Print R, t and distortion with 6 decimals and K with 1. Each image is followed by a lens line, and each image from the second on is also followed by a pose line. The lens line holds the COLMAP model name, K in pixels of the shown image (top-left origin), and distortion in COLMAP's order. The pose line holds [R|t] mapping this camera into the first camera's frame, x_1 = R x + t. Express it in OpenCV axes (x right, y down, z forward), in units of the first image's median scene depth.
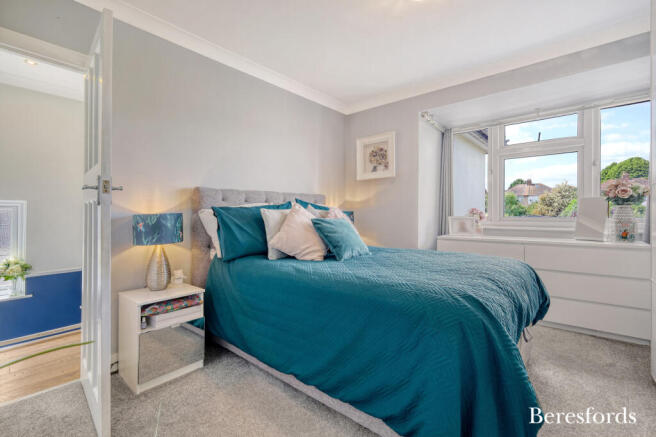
lens RADIAL K [[292.2, 0, 330.6], [0, 292.2, 214.2], [0, 0, 1]] dist [0.013492, -0.000107]
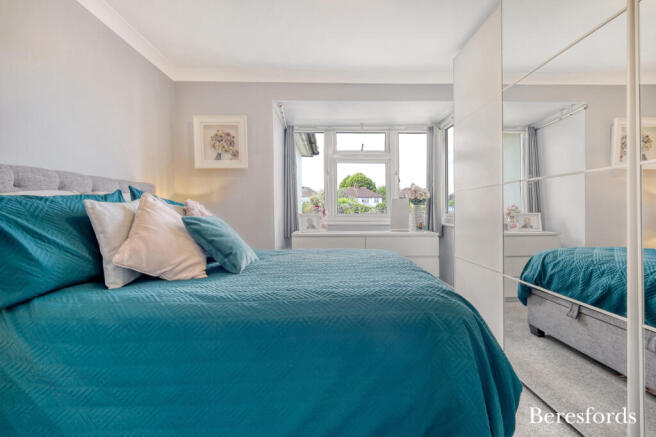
lens RADIAL K [[292.2, 0, 330.6], [0, 292.2, 214.2], [0, 0, 1]] dist [0.013492, -0.000107]
pose [[0.747927, -0.005288, 0.663759, -0.211493], [0.001252, 0.999978, 0.006556, 0.004032], [-0.663779, -0.004073, 0.747917, 0.219107]]
